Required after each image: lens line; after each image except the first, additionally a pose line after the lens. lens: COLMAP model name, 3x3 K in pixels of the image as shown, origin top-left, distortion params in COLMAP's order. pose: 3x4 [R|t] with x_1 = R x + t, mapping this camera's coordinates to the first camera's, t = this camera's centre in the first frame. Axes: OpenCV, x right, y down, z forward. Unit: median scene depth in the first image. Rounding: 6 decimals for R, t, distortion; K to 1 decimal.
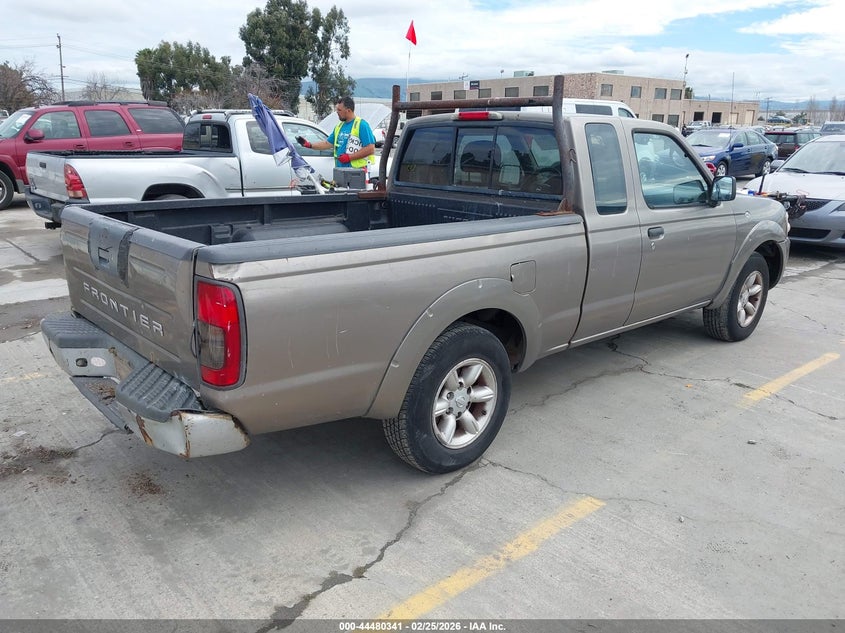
lens RADIAL K [[663.2, 0, 411.0], [0, 663.2, 316.8], [0, 0, 1]] dist [-0.009408, 0.005240]
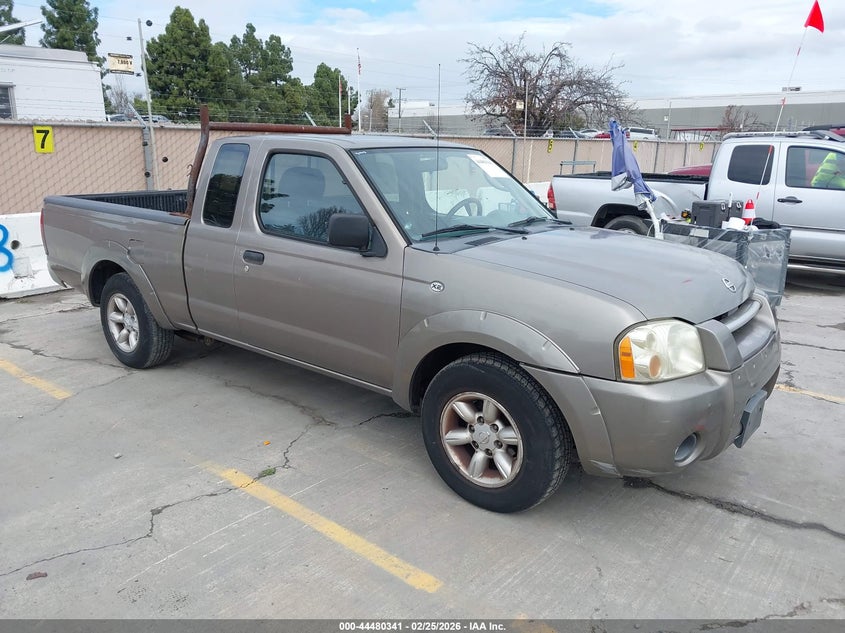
lens RADIAL K [[667.6, 0, 422.5], [0, 667.6, 316.5], [0, 0, 1]] dist [0.003687, 0.002610]
pose [[0.163851, 0.230171, -0.959257, 1.271611], [-0.269680, 0.945809, 0.180880, -0.268481], [0.948908, 0.229055, 0.217044, 0.979920]]
